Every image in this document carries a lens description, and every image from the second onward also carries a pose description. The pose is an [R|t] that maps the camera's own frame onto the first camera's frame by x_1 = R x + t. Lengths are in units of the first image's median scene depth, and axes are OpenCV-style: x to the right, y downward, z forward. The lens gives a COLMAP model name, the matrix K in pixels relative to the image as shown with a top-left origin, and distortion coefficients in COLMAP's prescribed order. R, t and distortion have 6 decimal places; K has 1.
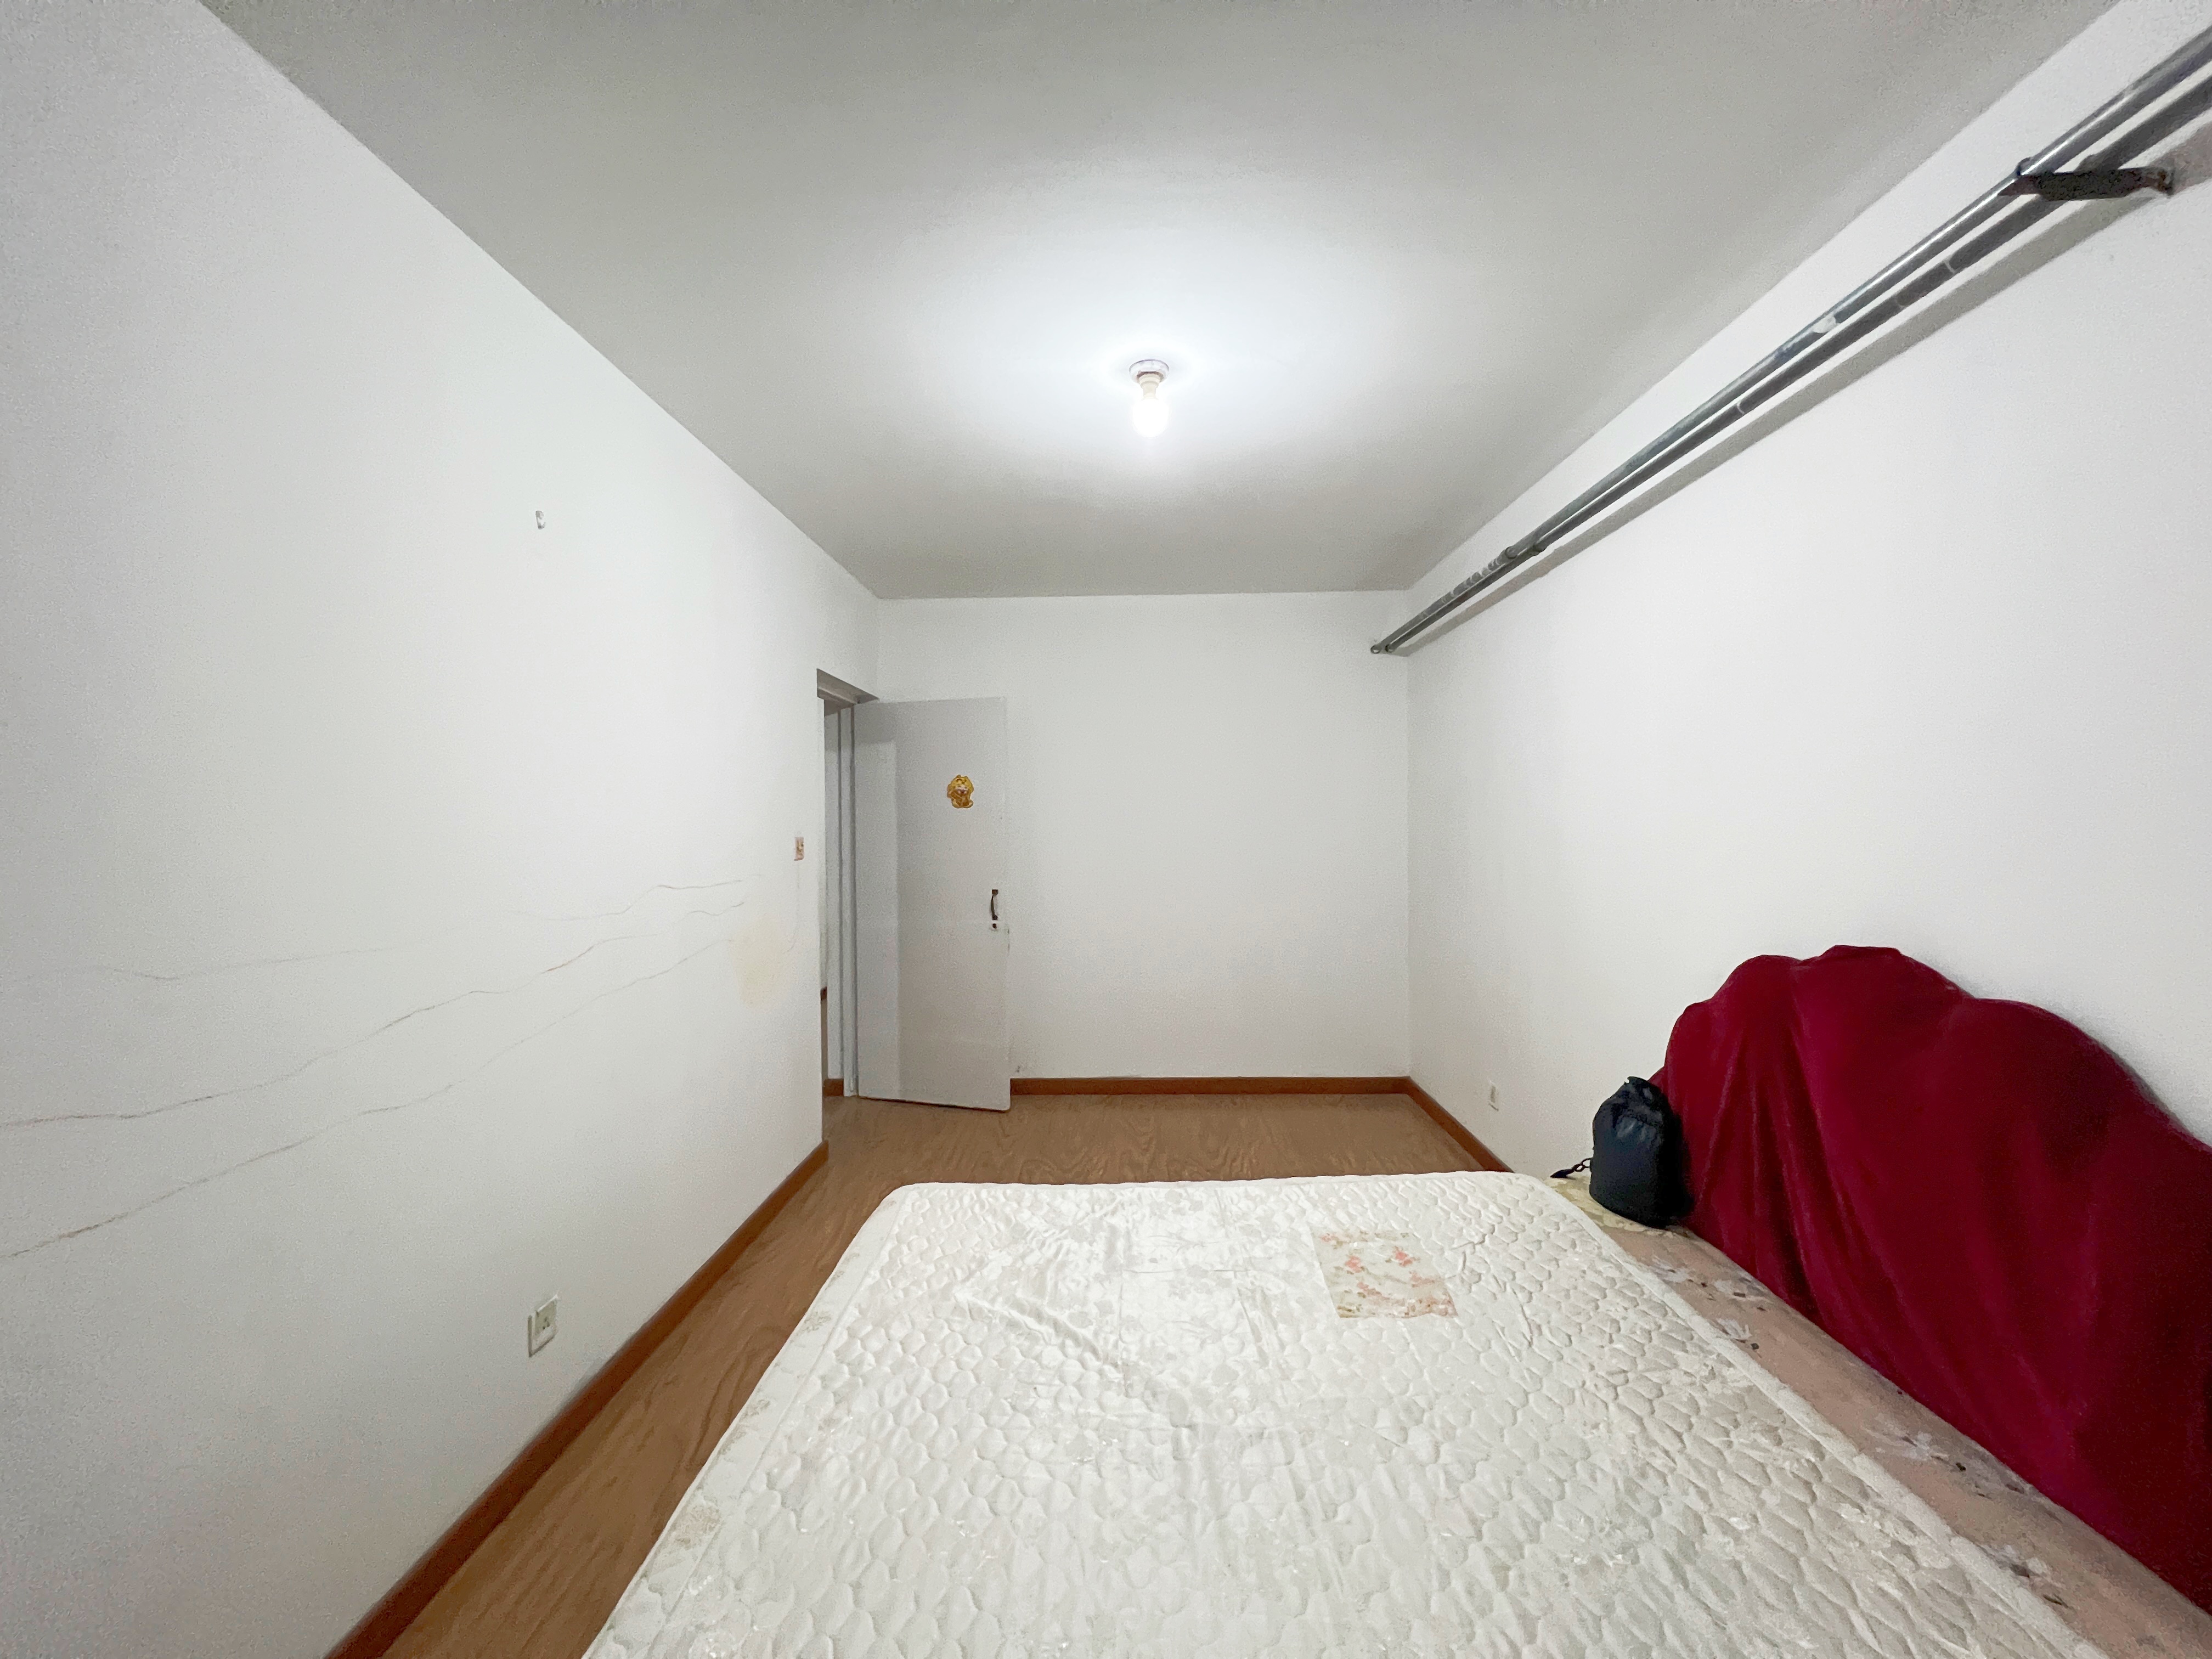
lens RADIAL K [[877.4, 0, 1104.9], [0, 877.4, 827.2], [0, 0, 1]] dist [-0.003265, 0.000819]
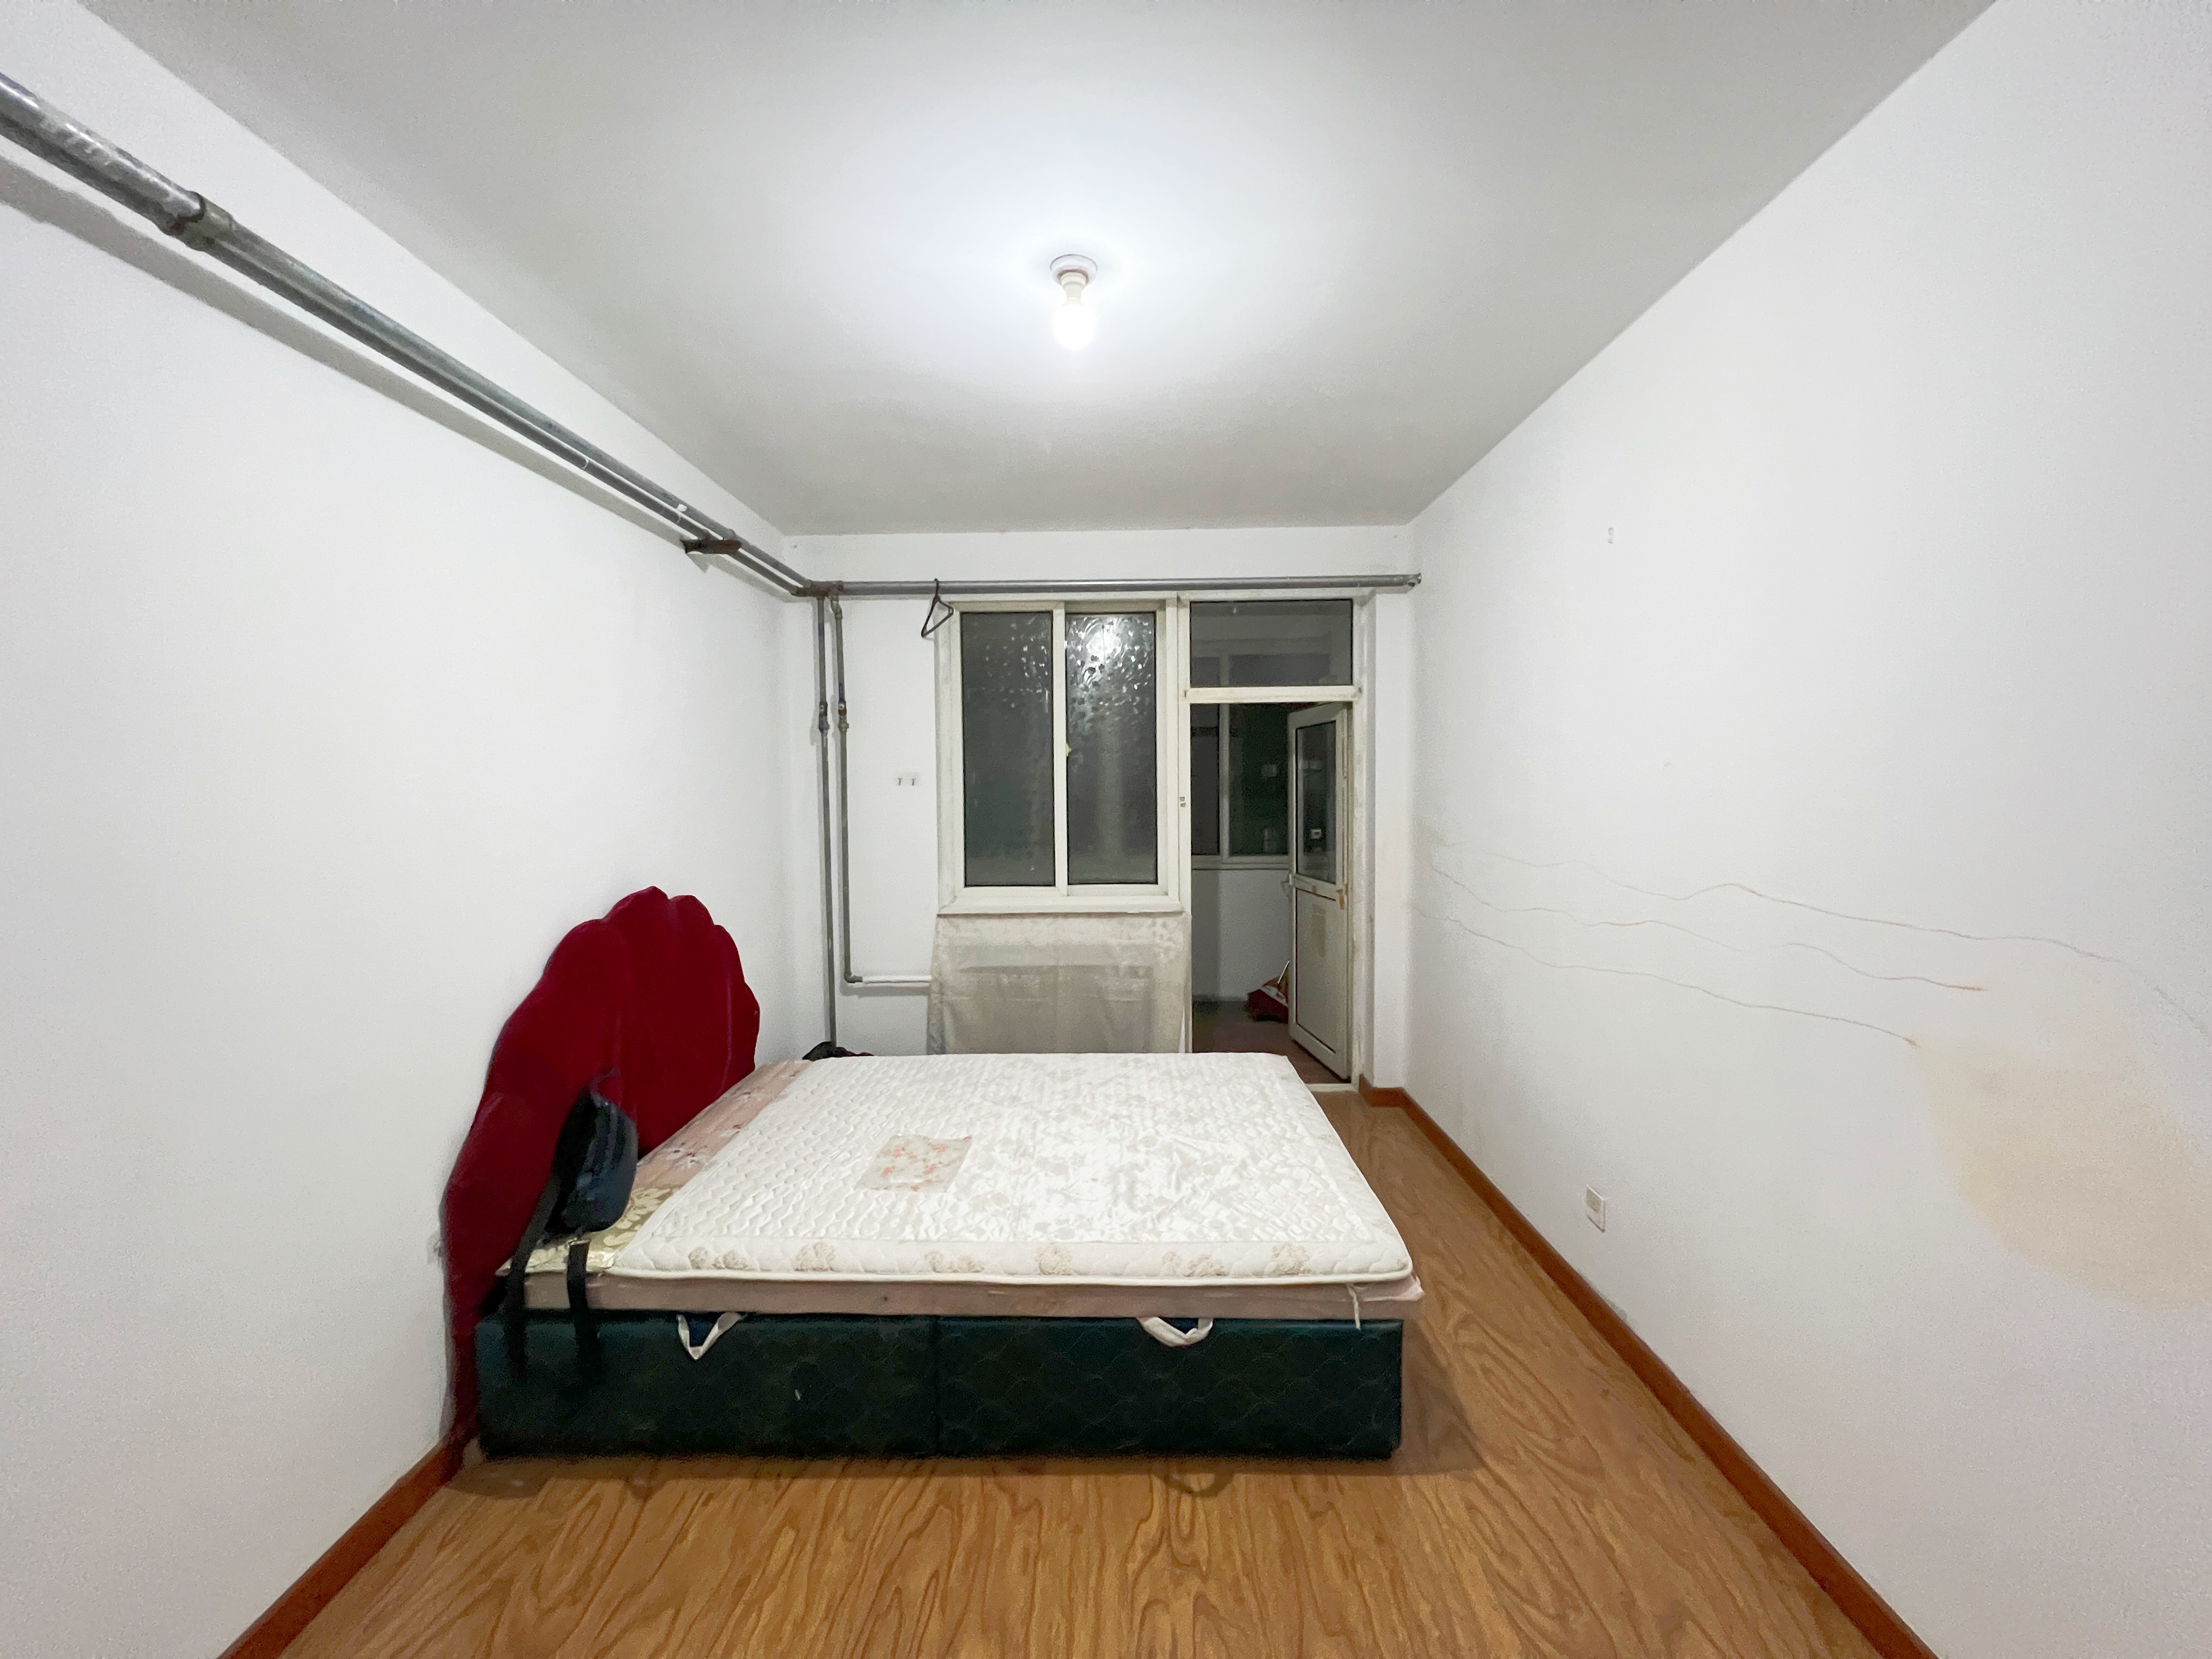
lens RADIAL K [[877.4, 0, 1101.7], [0, 877.4, 827.3], [0, 0, 1]] dist [-0.003265, 0.000819]
pose [[-0.999723, 0.019987, -0.012415, 0.051905], [0.019241, 0.998155, 0.057595, -0.043633], [0.013543, 0.057340, -0.998263, 2.187378]]
